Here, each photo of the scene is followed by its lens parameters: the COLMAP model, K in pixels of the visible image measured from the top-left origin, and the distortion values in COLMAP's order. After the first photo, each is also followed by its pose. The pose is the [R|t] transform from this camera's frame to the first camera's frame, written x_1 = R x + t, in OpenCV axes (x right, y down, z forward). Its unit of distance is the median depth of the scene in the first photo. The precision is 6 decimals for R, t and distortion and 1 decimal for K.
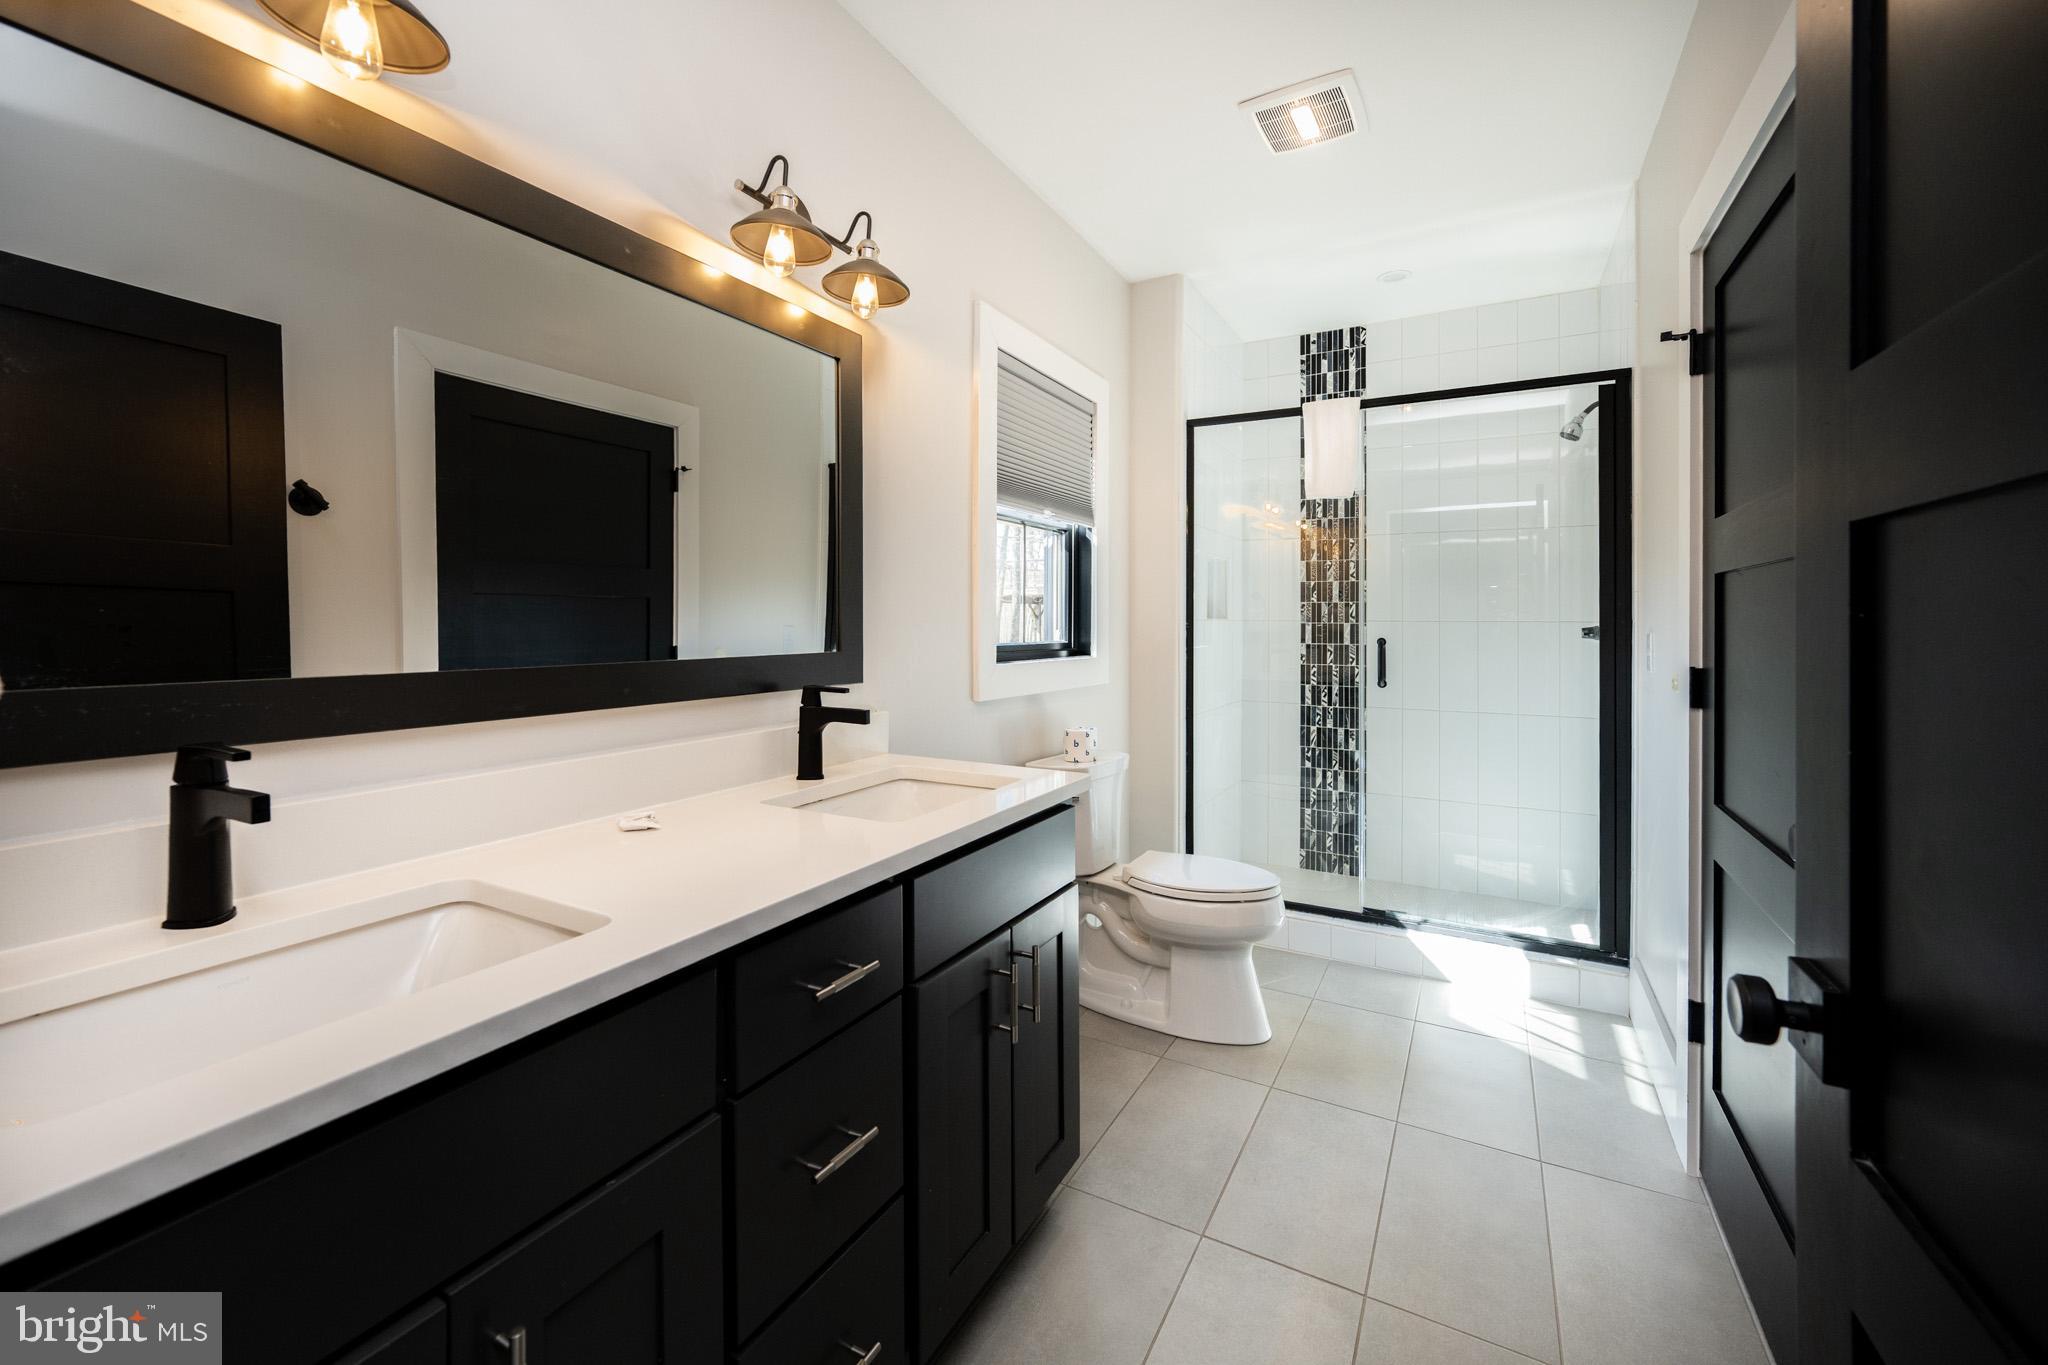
lens RADIAL K [[825.6, 0, 1017.6], [0, 825.6, 613.7], [0, 0, 1]] dist [0.000048, -0.000335]
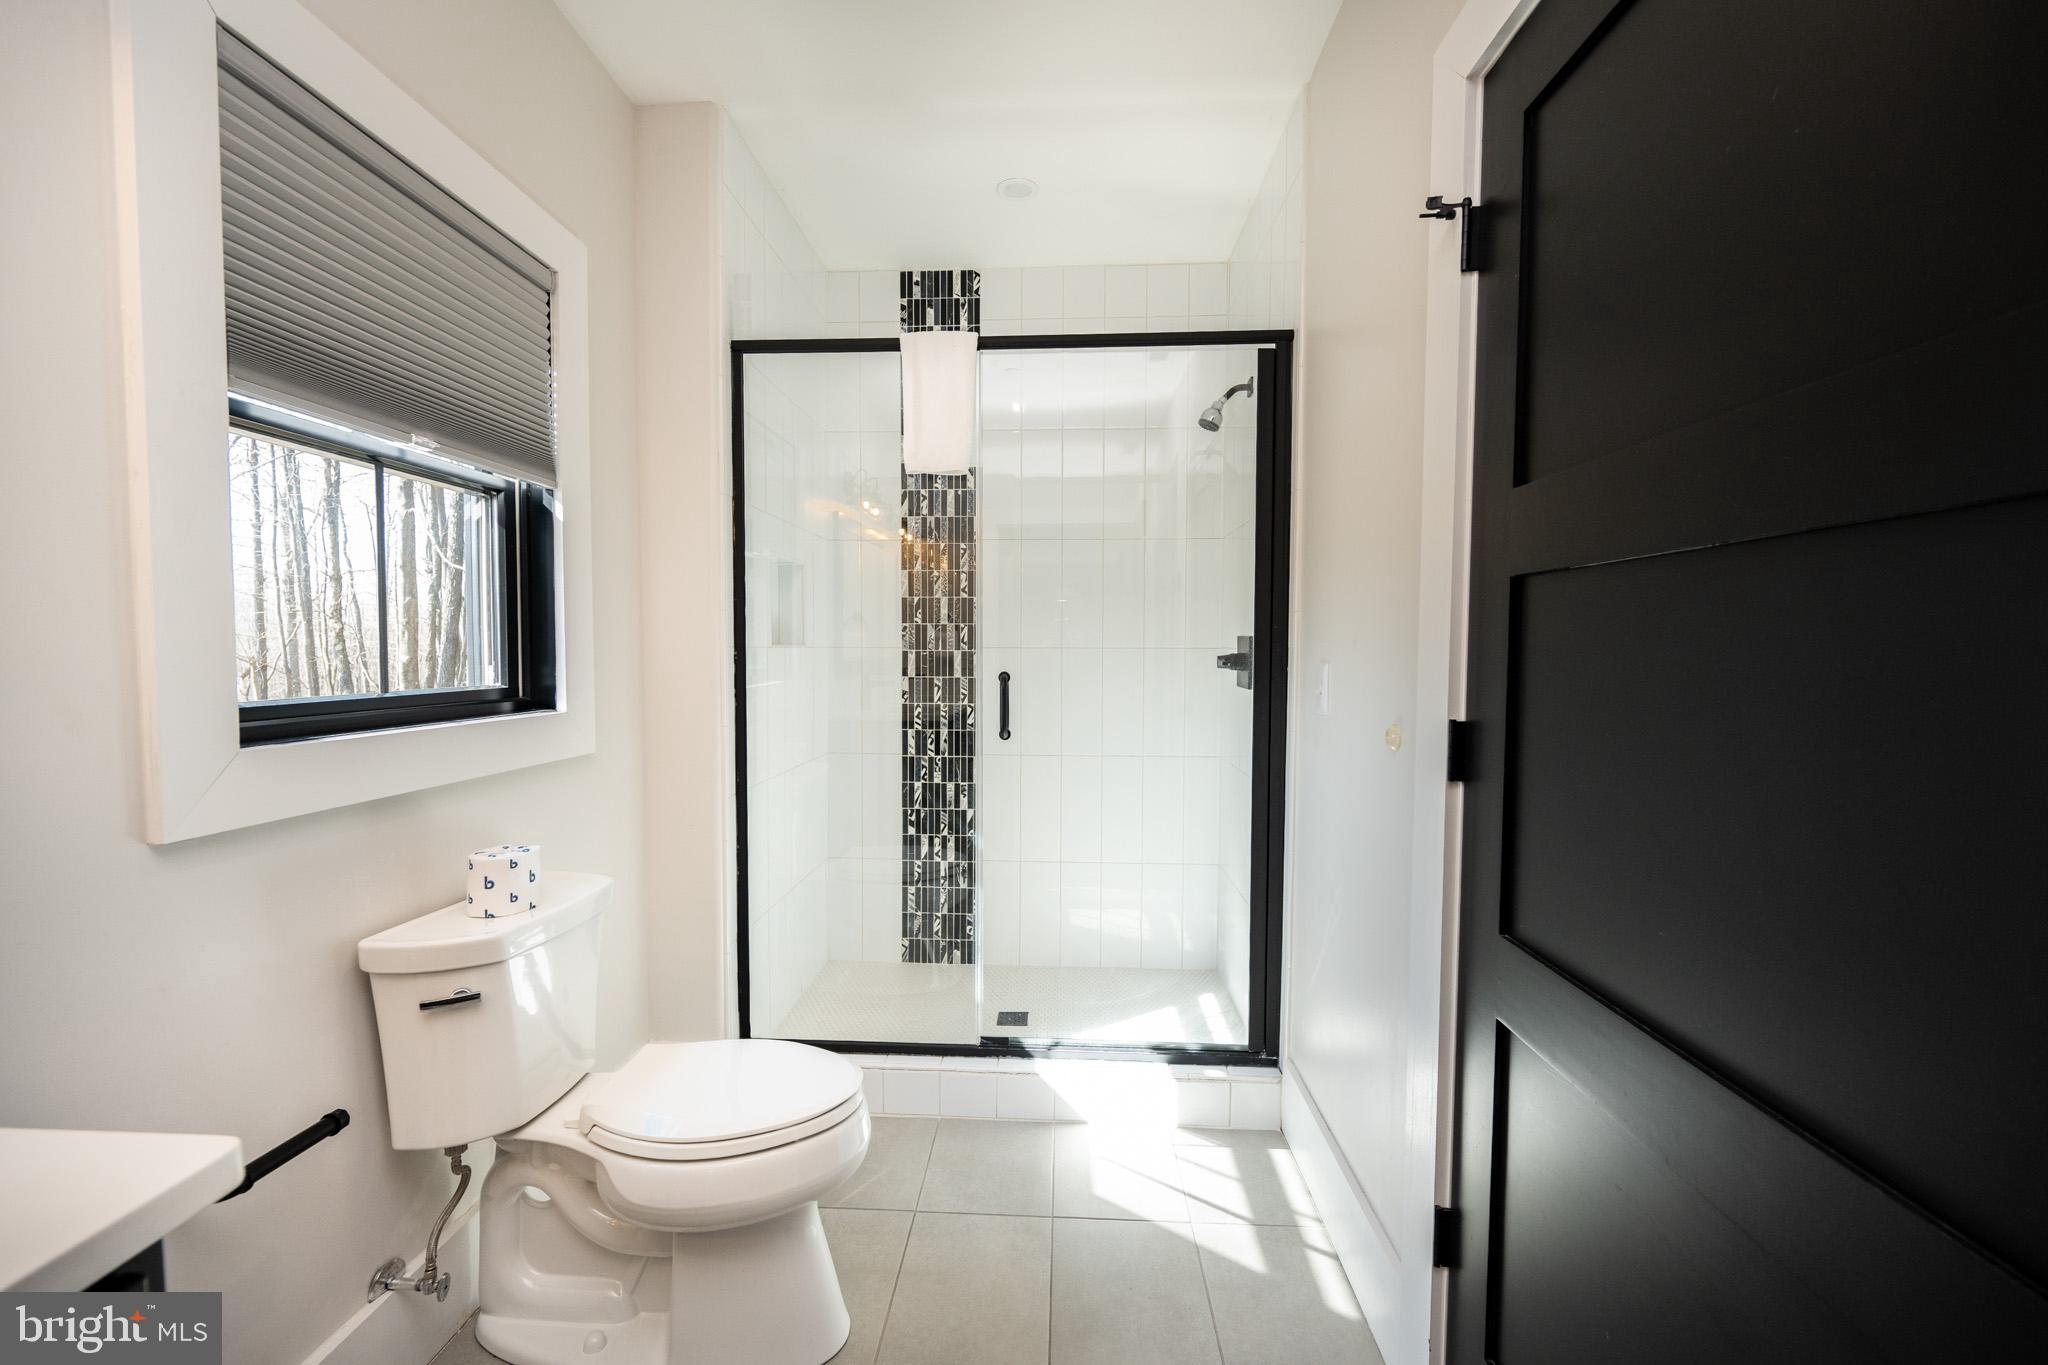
lens RADIAL K [[825.6, 0, 1019.5], [0, 825.6, 676.7], [0, 0, 1]] dist [0.000048, -0.000335]
pose [[0.895317, -0.017840, 0.445072, 0.123657], [-0.003168, 0.998917, 0.046413, -0.000306], [-0.445418, -0.042964, 0.894291, 0.329689]]
